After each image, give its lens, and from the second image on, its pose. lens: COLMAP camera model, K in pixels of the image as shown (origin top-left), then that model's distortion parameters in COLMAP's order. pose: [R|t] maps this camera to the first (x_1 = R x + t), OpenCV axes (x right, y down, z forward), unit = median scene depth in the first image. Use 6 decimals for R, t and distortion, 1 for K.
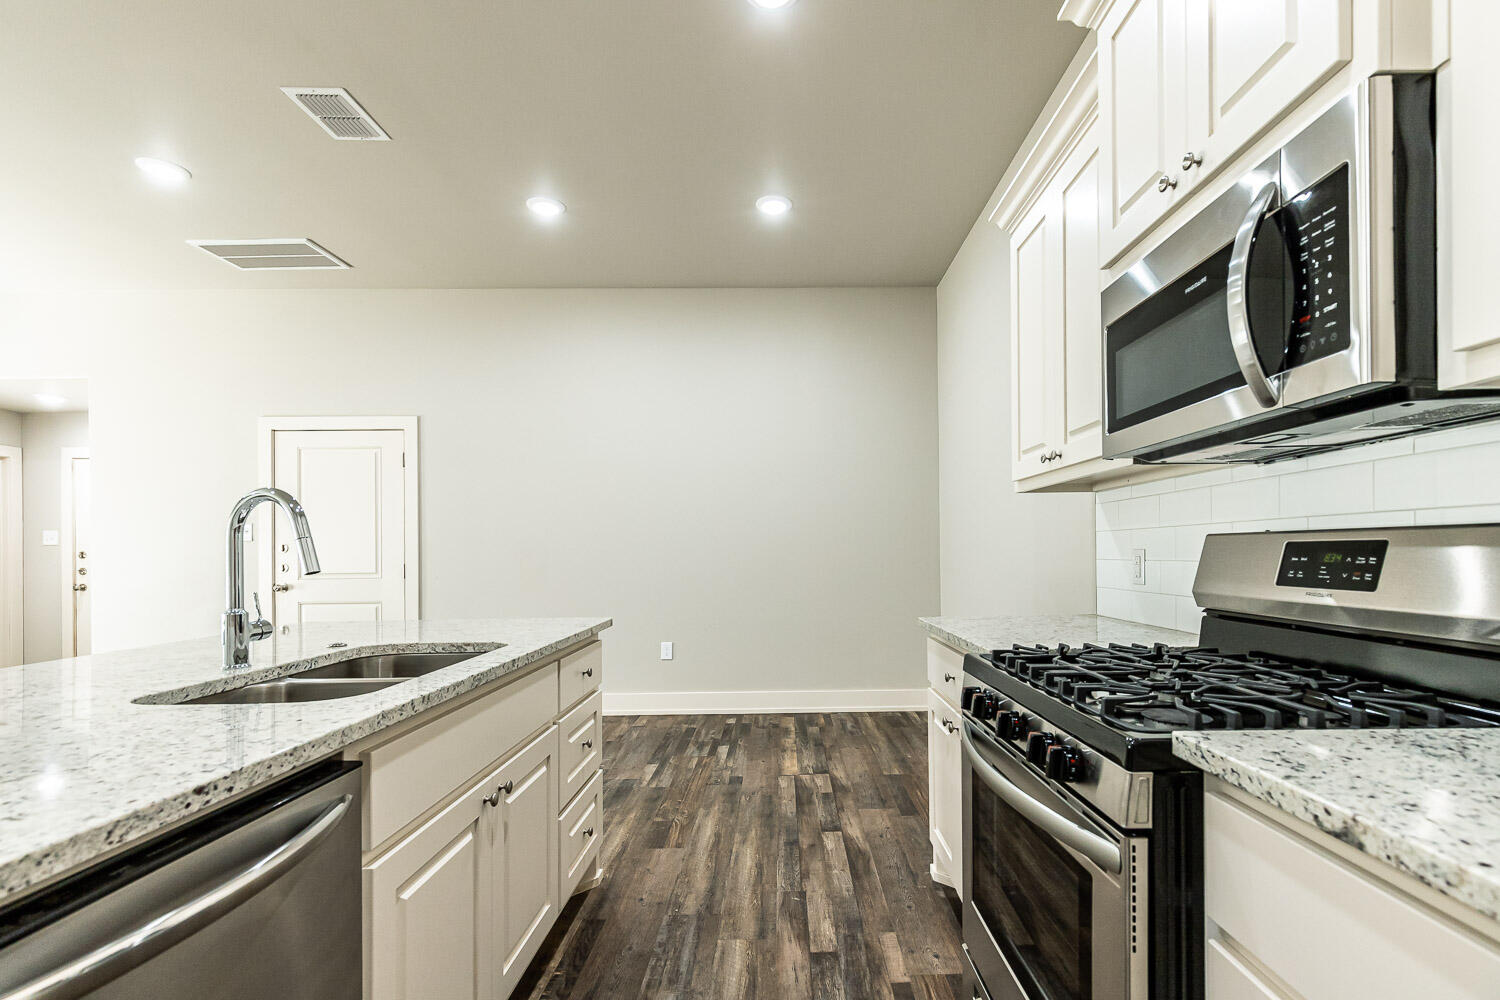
lens RADIAL K [[687.5, 0, 794.6], [0, 687.5, 549.0], [0, 0, 1]] dist [0.002742, -0.000102]
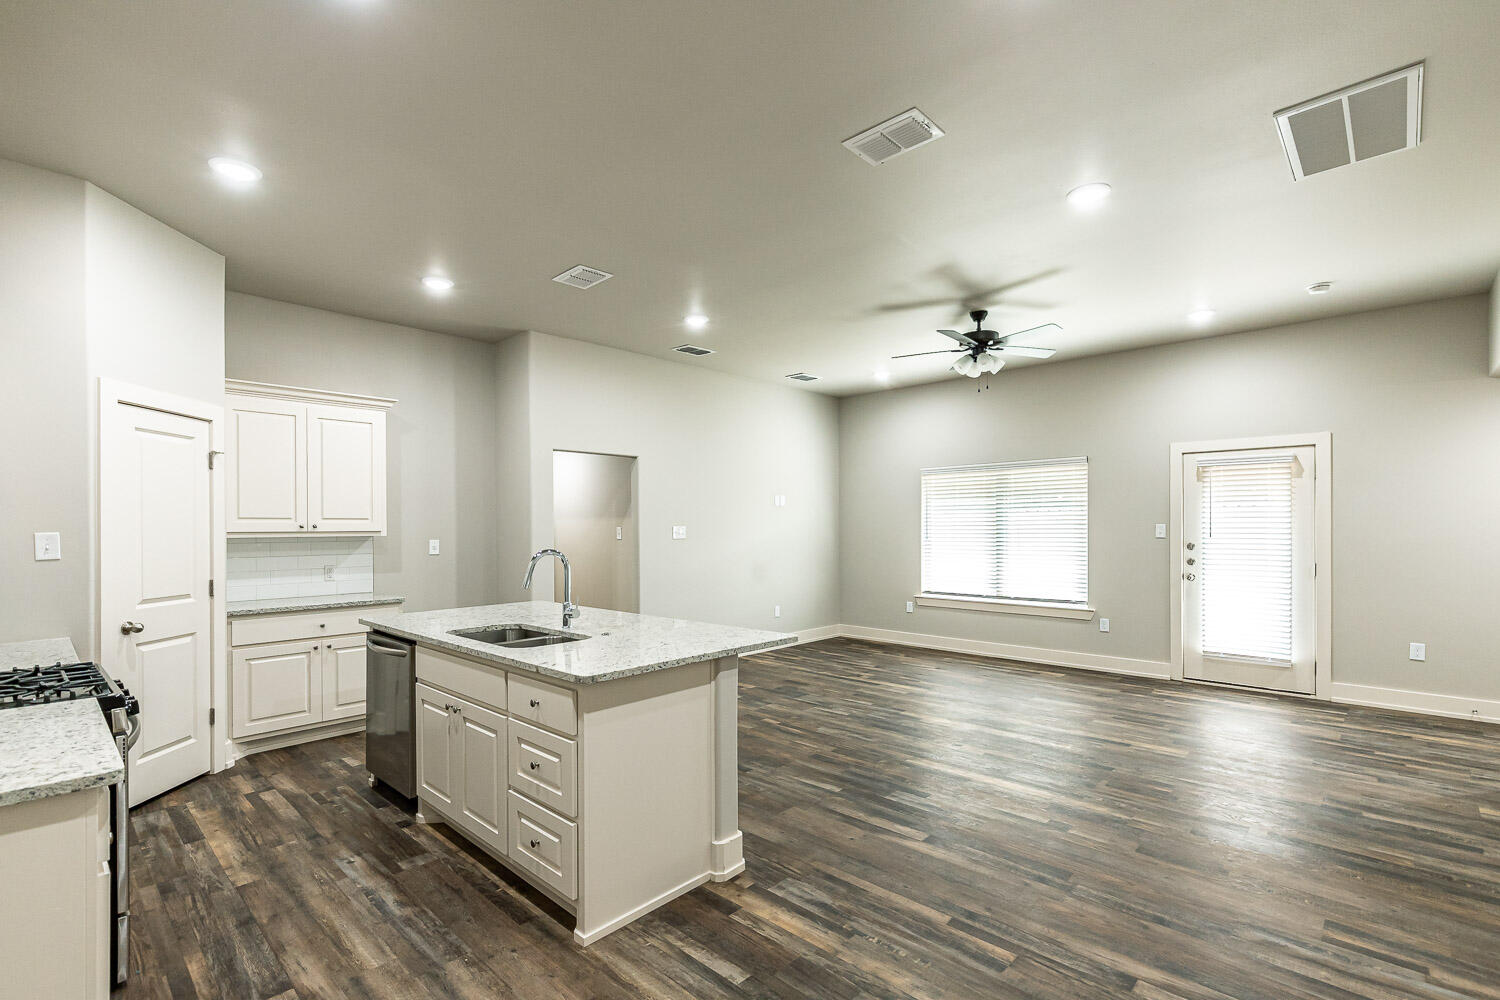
lens RADIAL K [[681.1, 0, 744.8], [0, 681.1, 526.8], [0, 0, 1]] dist [0.012434, -0.001172]
pose [[-0.705705, 0.017108, -0.708299, 0.265390], [0.017578, 0.999823, 0.006636, -0.122507], [0.708287, -0.007768, -0.705882, 2.191855]]
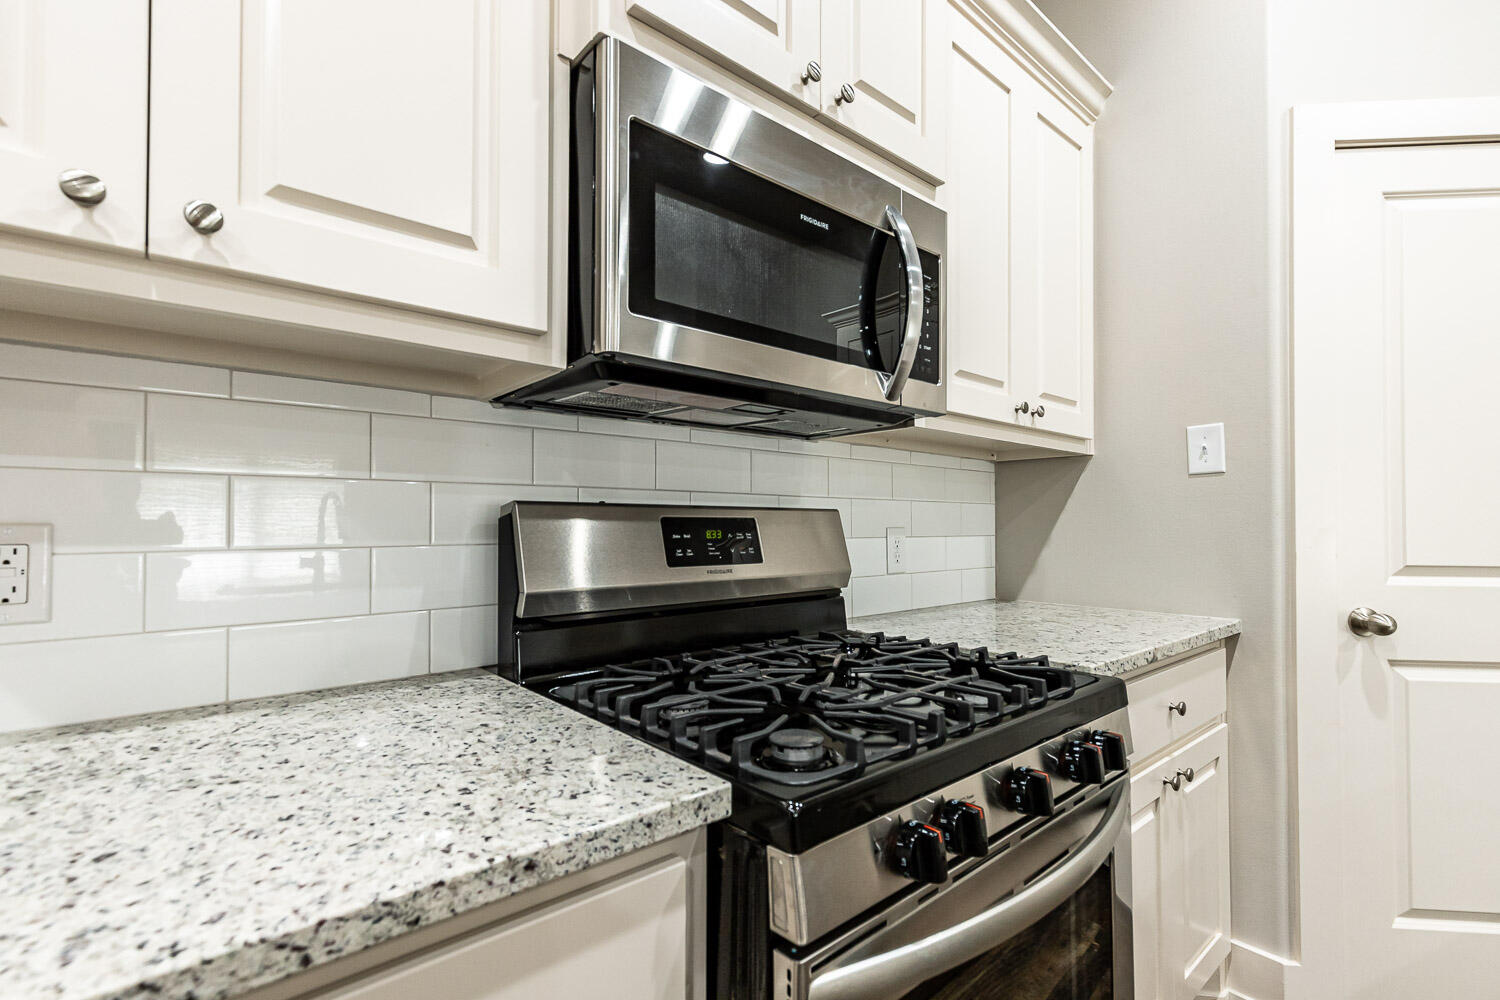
lens RADIAL K [[680.0, 0, 747.1], [0, 680.0, 510.8], [0, 0, 1]] dist [0.008750, -0.000343]
pose [[-0.635848, 0.022965, 0.771472, -0.012214], [-0.000204, 0.999552, -0.029922, 0.005308], [-0.771814, -0.019183, -0.635559, 0.991214]]
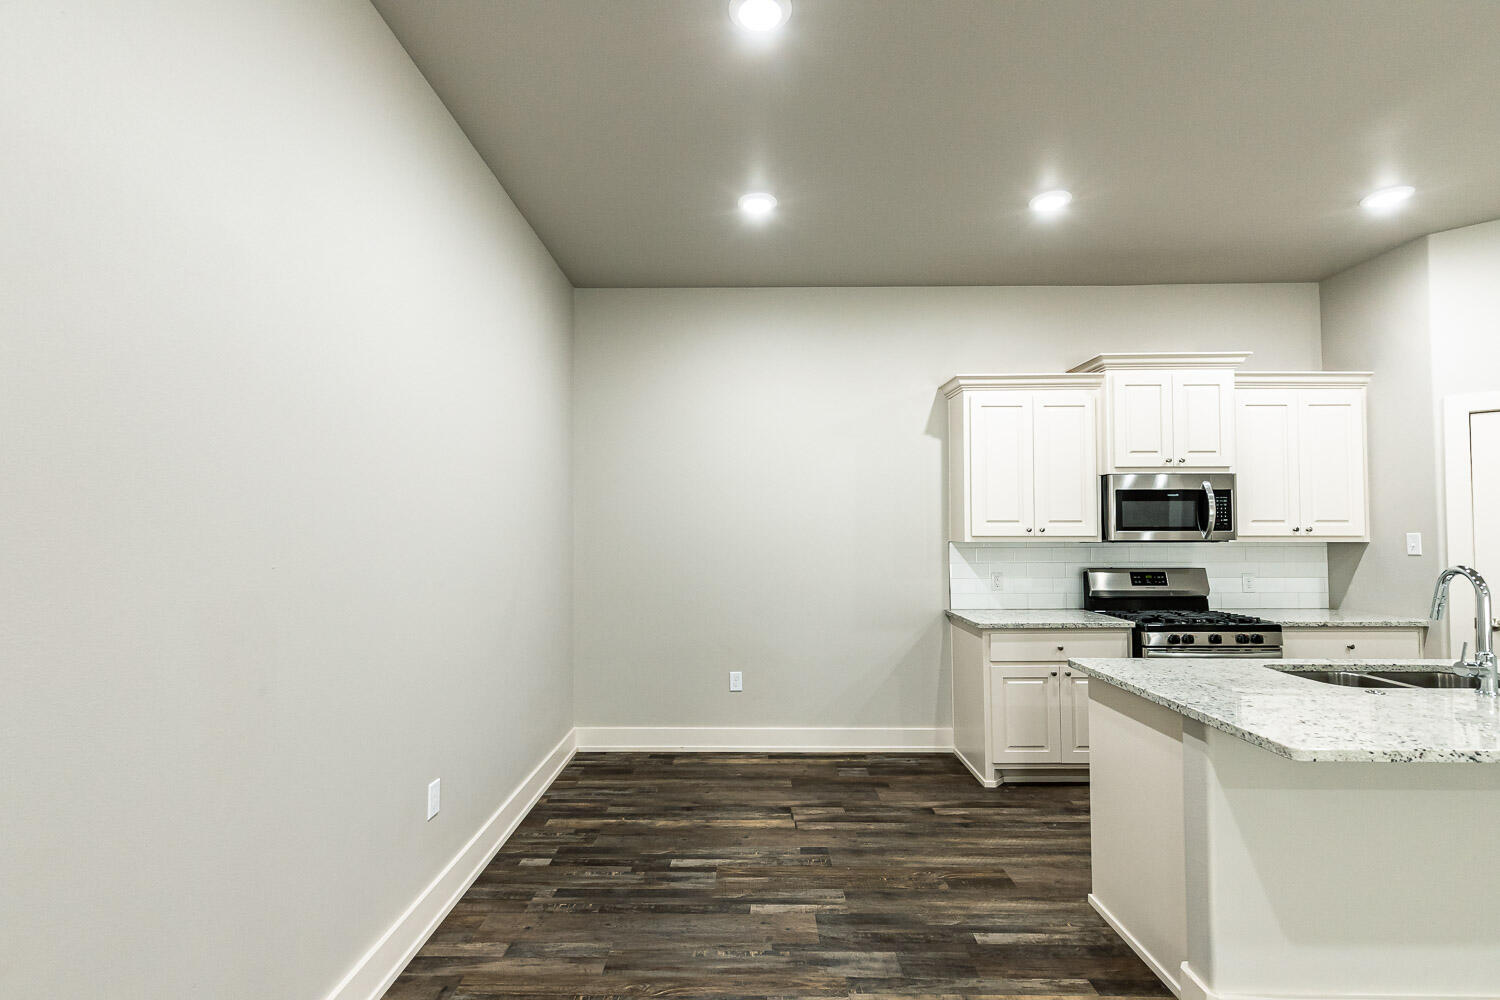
lens RADIAL K [[680.0, 0, 747.1], [0, 680.0, 510.8], [0, 0, 1]] dist [0.008750, -0.000343]
pose [[0.023424, 0.041087, 0.998881, -1.658182], [-0.003328, 0.999153, -0.041020, -0.104347], [-0.999720, -0.002363, 0.023541, 1.813203]]
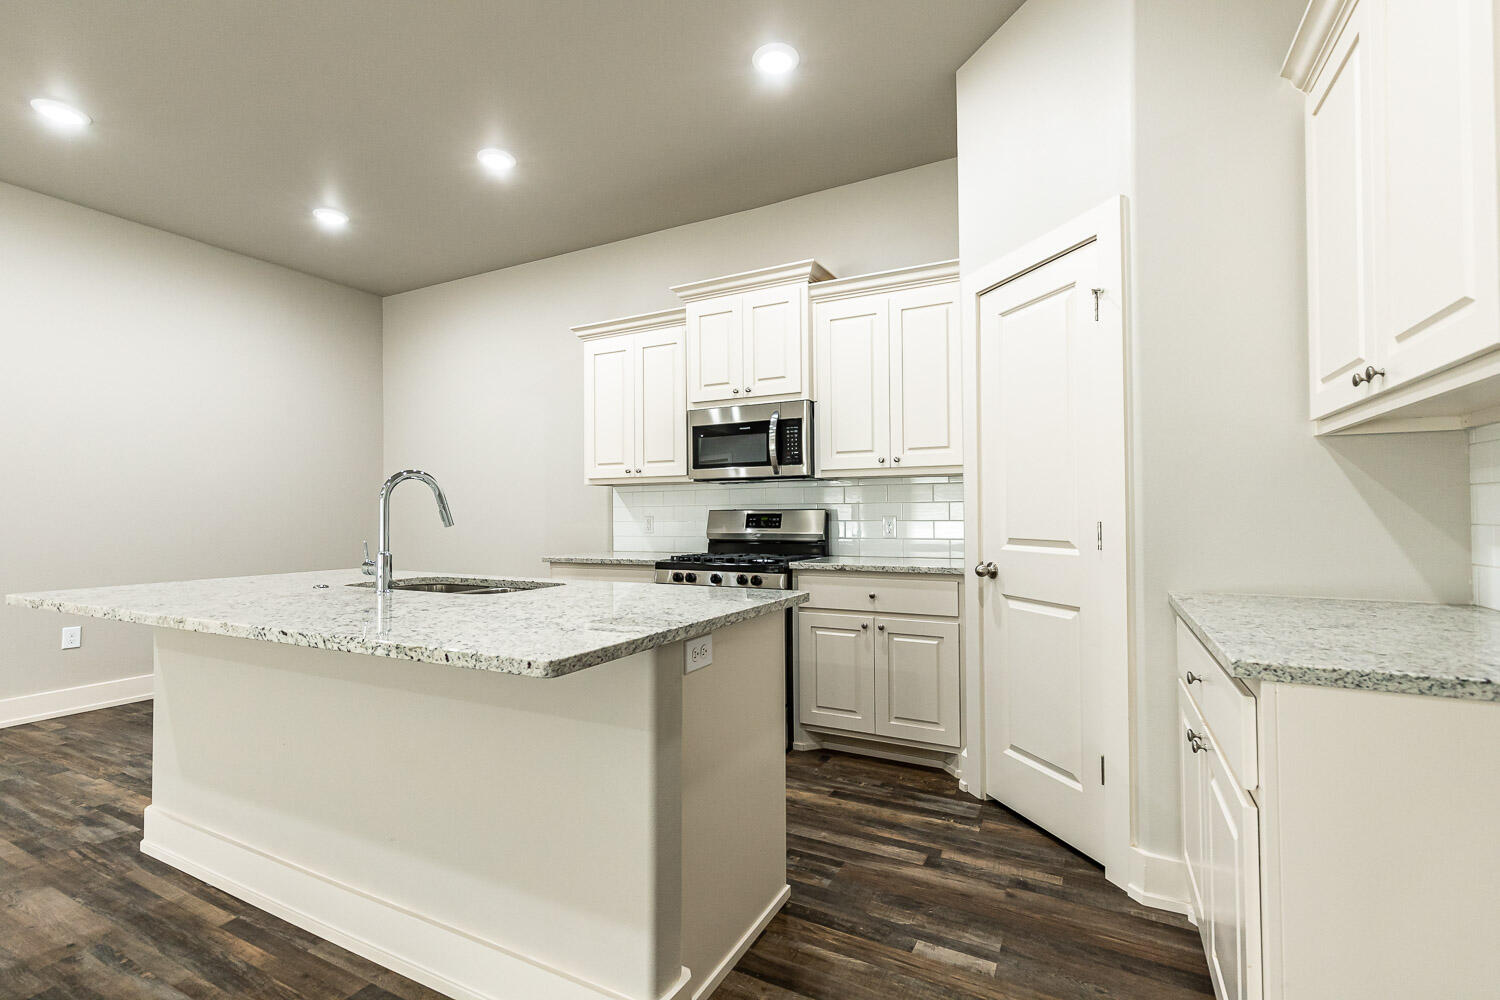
lens RADIAL K [[674.1, 0, 740.1], [0, 674.1, 499.0], [0, 0, 1]] dist [0.011152, -0.000601]
pose [[0.487466, 0.027396, 0.872712, -1.236608], [-0.002023, 0.999540, -0.030248, 0.010556], [-0.873139, 0.012979, 0.487298, -0.259583]]
